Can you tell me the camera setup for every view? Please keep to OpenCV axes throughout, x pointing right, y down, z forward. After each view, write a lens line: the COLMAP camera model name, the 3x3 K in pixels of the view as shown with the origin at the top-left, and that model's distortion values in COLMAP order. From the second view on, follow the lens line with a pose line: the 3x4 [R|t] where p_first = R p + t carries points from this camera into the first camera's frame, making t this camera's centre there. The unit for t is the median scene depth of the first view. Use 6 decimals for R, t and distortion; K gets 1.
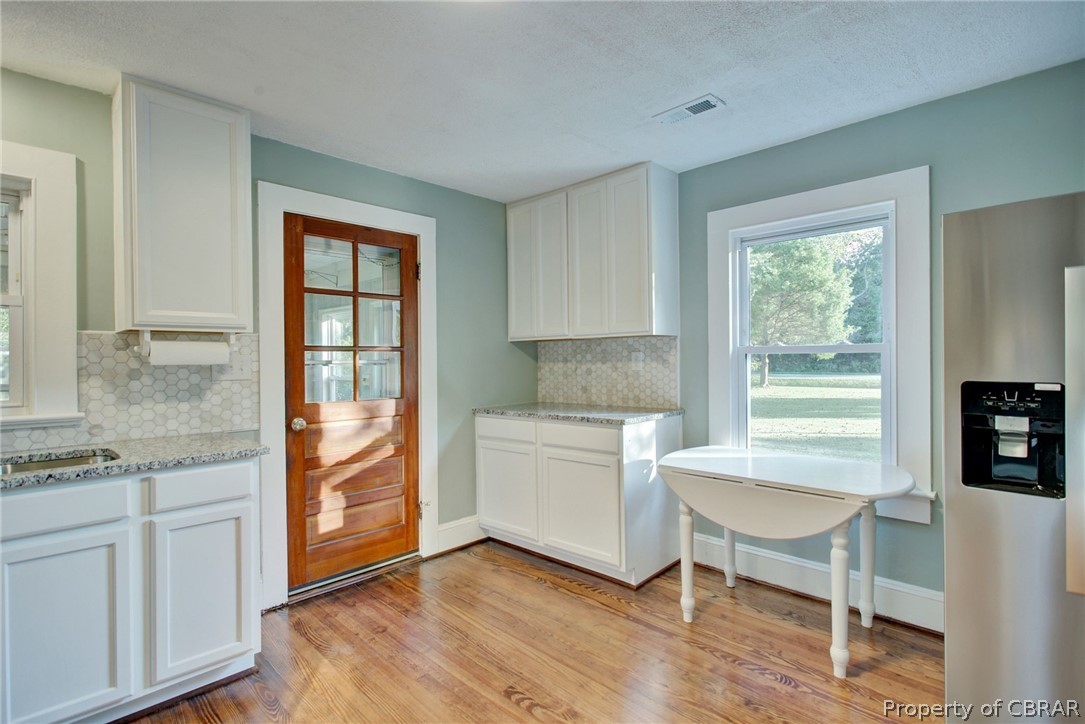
lens RADIAL K [[537.4, 0, 542.5], [0, 537.4, 362.0], [0, 0, 1]] dist [0.001101, 0.000000]
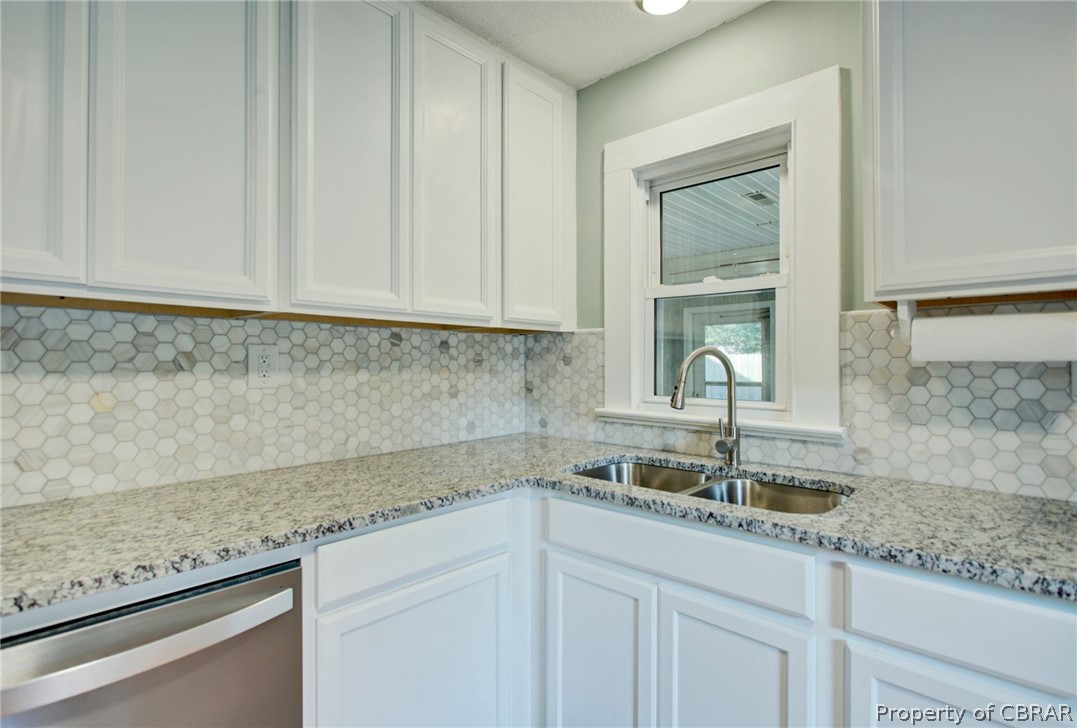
lens RADIAL K [[533.7, 0, 538.5], [0, 533.7, 364.0], [0, 0, 1]] dist [-0.000029, 0.000812]
pose [[0.032178, 0.011708, -0.999414, -0.164531], [-0.007656, 0.999905, 0.011467, 0.005279], [0.999453, 0.007282, 0.032264, 0.557200]]
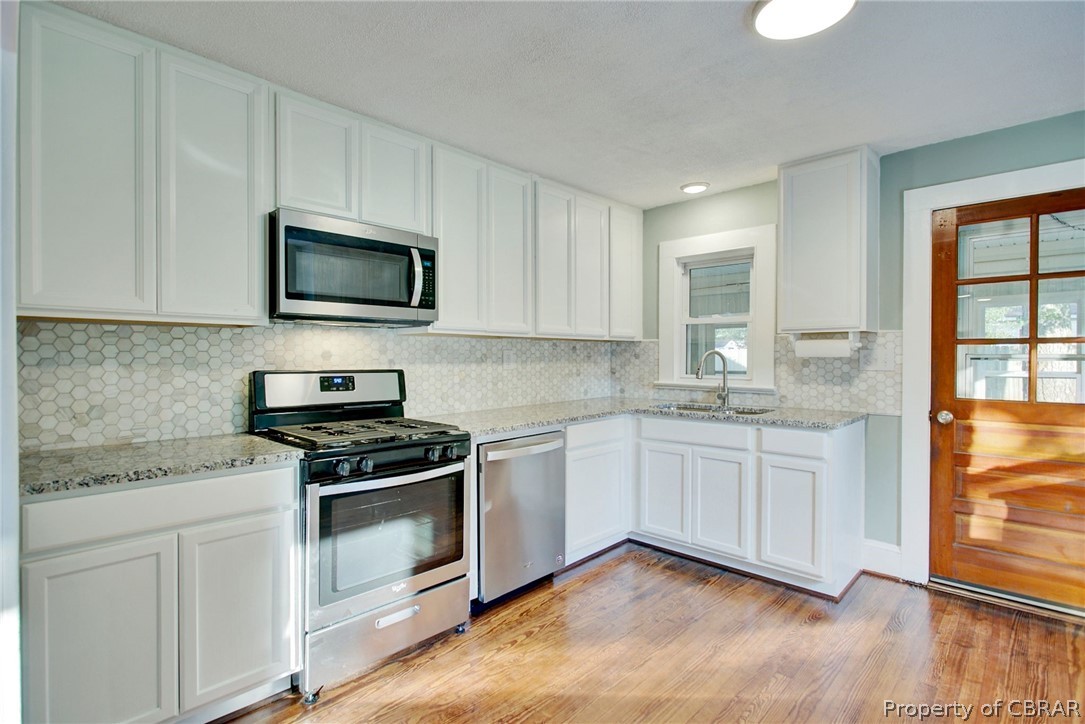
lens RADIAL K [[536.0, 0, 529.5], [0, 536.0, 369.7], [0, 0, 1]] dist [0.039931, 0.000009]
pose [[0.001650, 0.036155, -0.999345, 0.700732], [-0.004293, 0.999337, 0.036148, -0.009718], [0.999989, 0.004231, 0.001804, 0.266555]]
